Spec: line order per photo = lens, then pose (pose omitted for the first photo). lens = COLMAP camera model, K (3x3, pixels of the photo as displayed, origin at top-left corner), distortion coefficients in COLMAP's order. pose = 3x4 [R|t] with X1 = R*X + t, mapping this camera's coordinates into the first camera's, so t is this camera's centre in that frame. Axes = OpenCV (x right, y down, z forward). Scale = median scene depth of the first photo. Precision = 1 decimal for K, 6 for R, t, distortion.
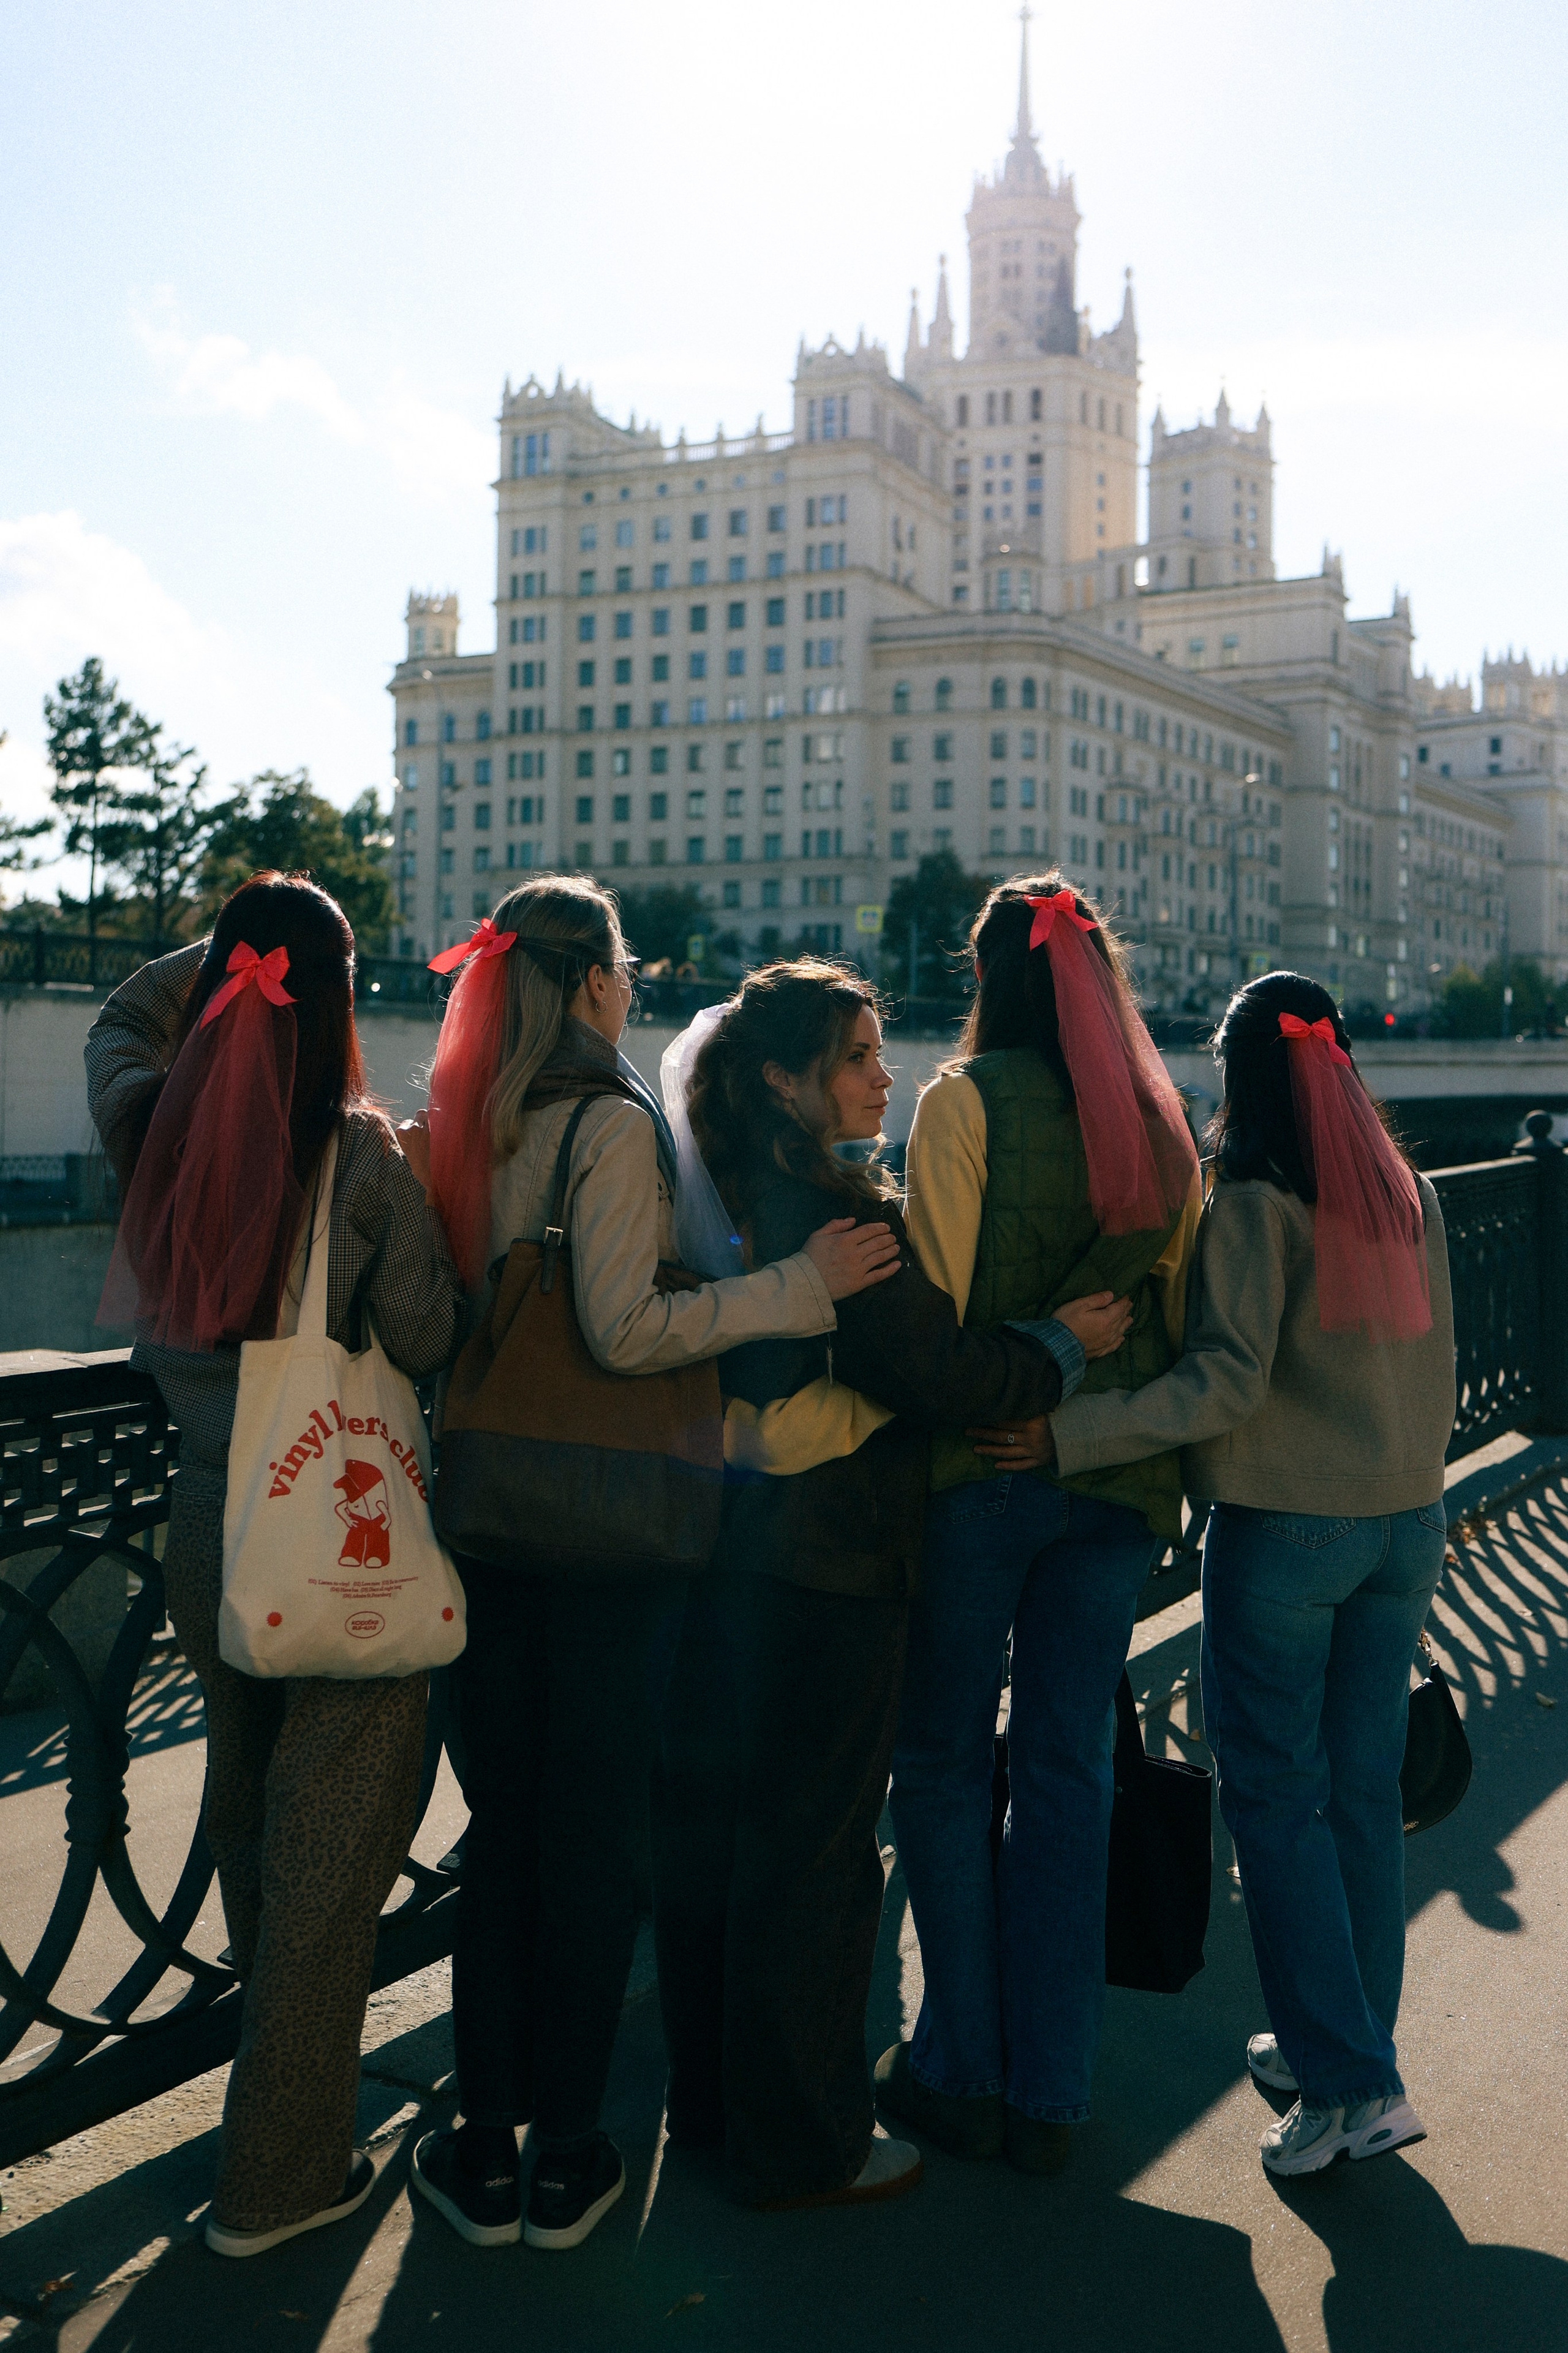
lens RADIAL K [[2587.5, 0, 739.5], [0, 2587.5, 1110.4], [0, 0, 1]] dist [0.018685, 0.014033]
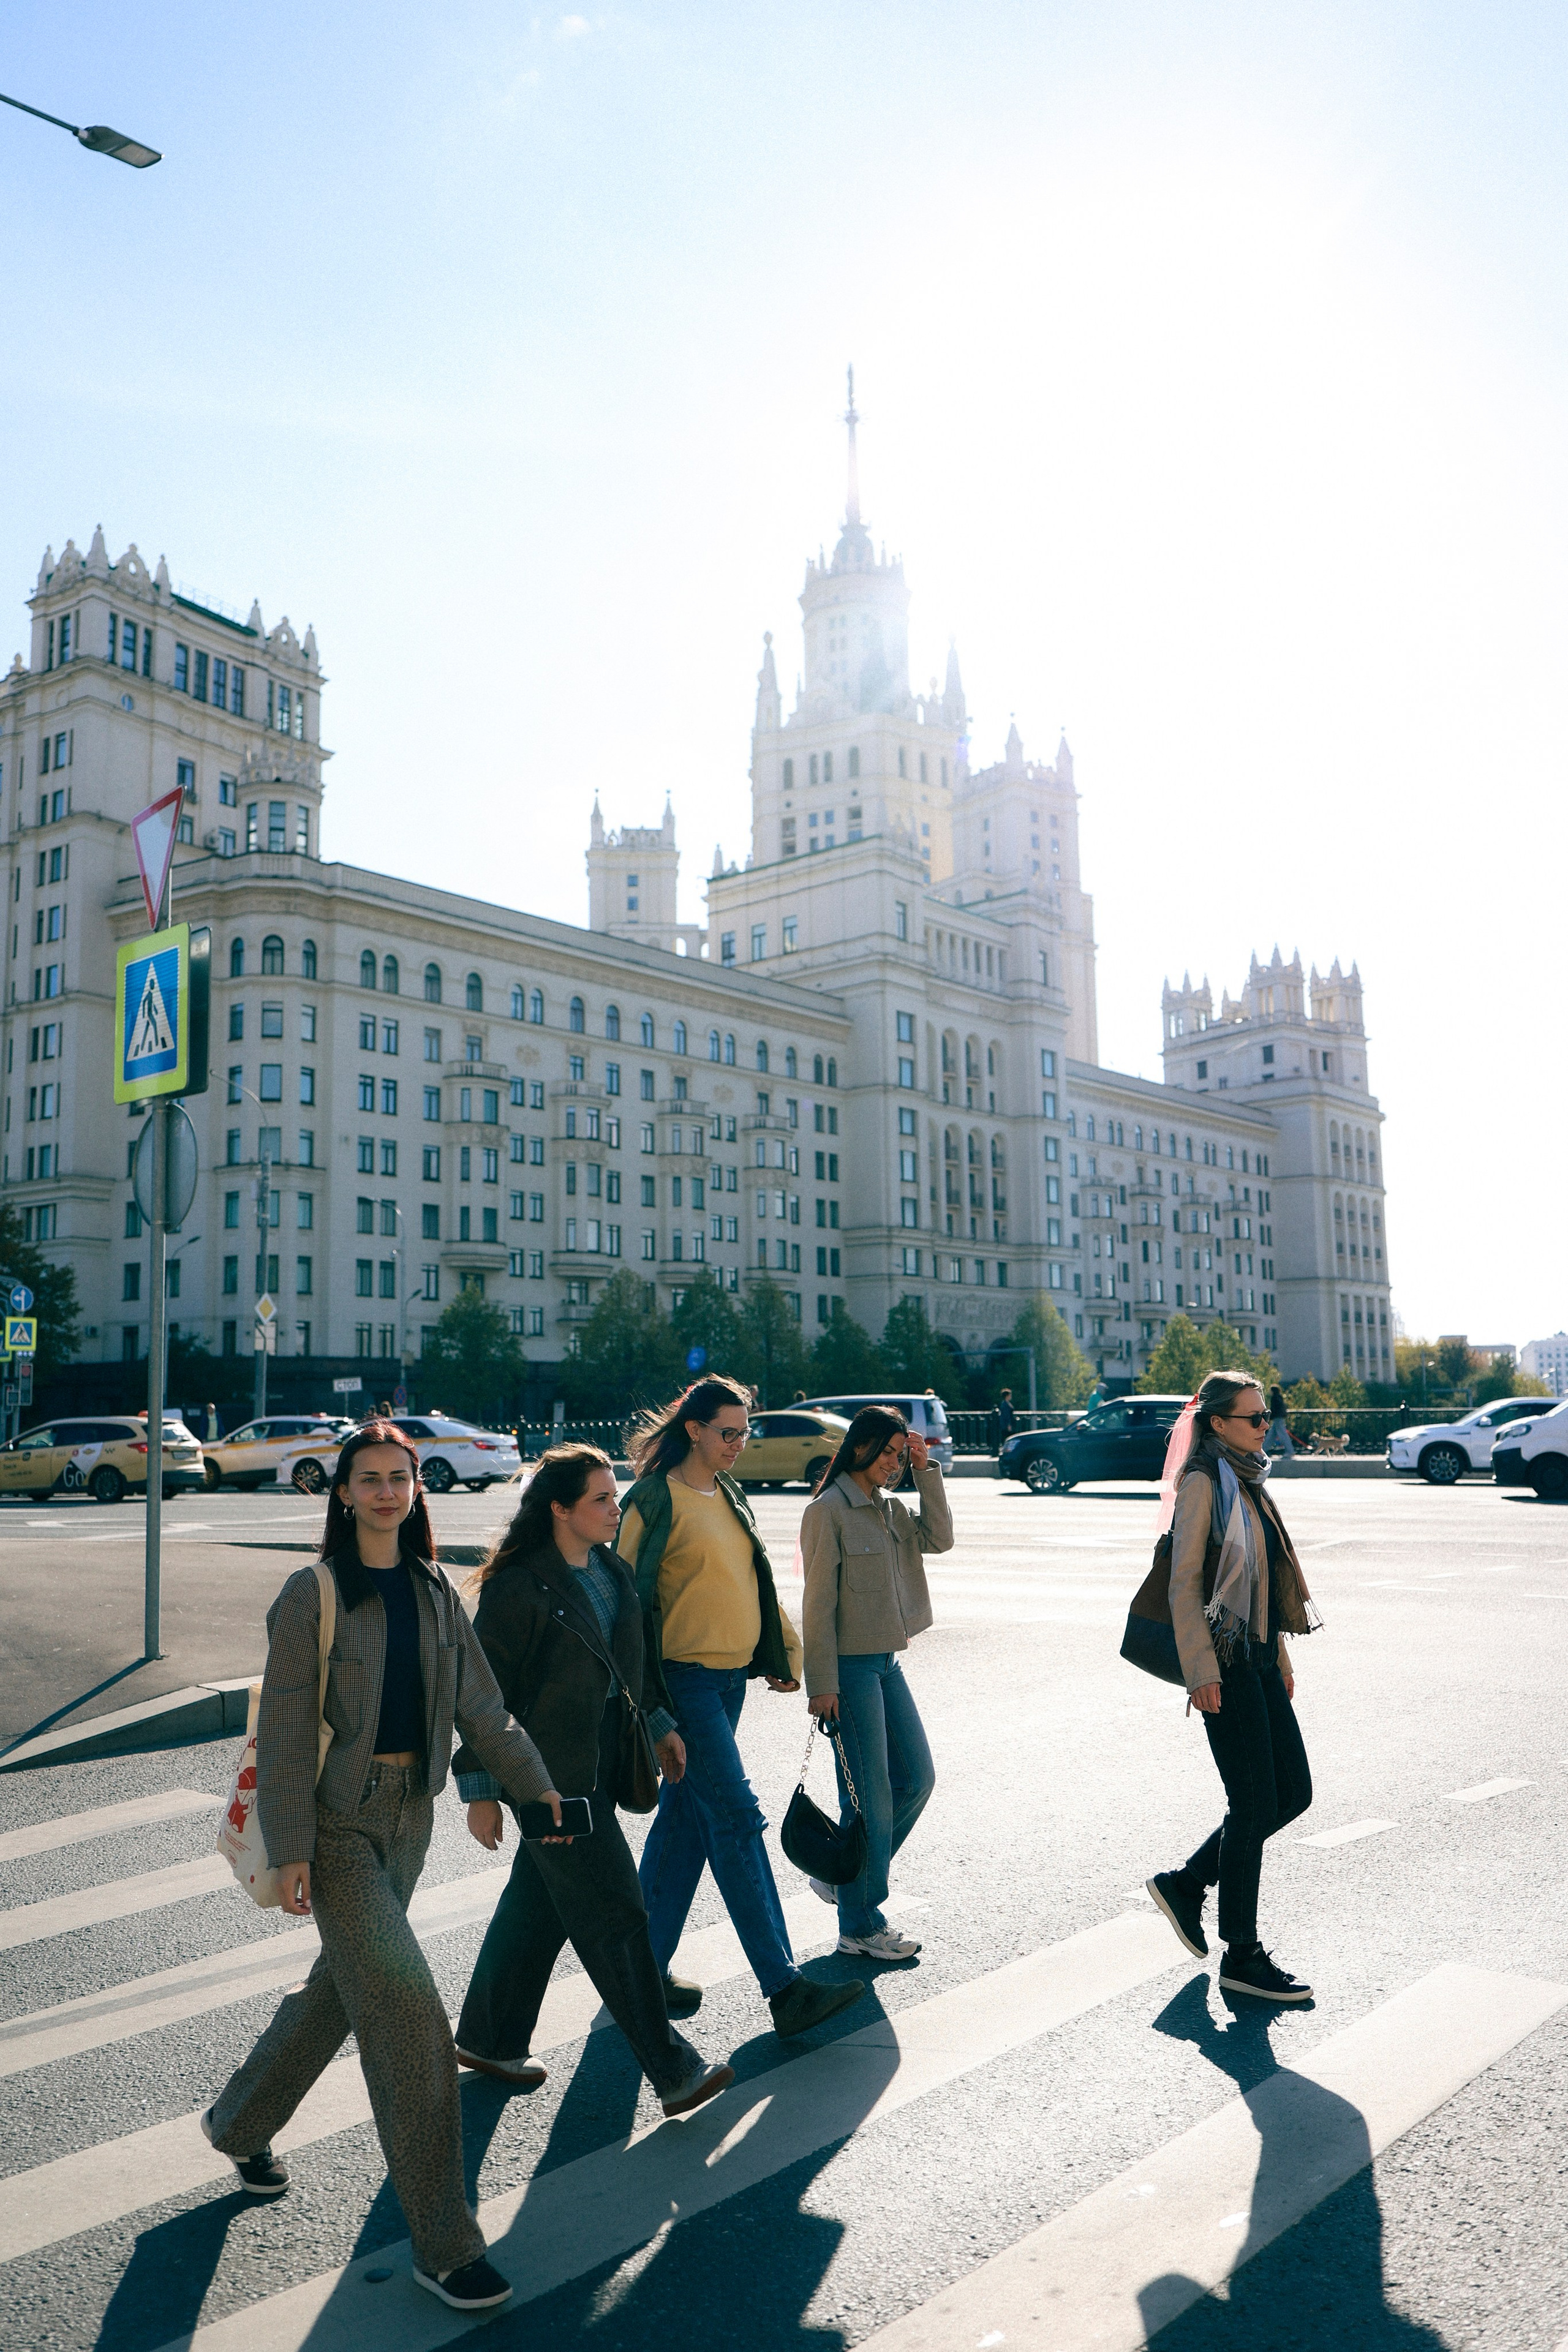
lens RADIAL K [[1929.9, 0, 768.7], [0, 1929.9, 1206.5], [0, 0, 1]] dist [0.001346, -0.000386]
pose [[0.987559, -0.040971, -0.151816, 0.224015], [0.023512, 0.993080, -0.115062, -0.011982], [0.155479, 0.110061, 0.981689, 0.310717]]
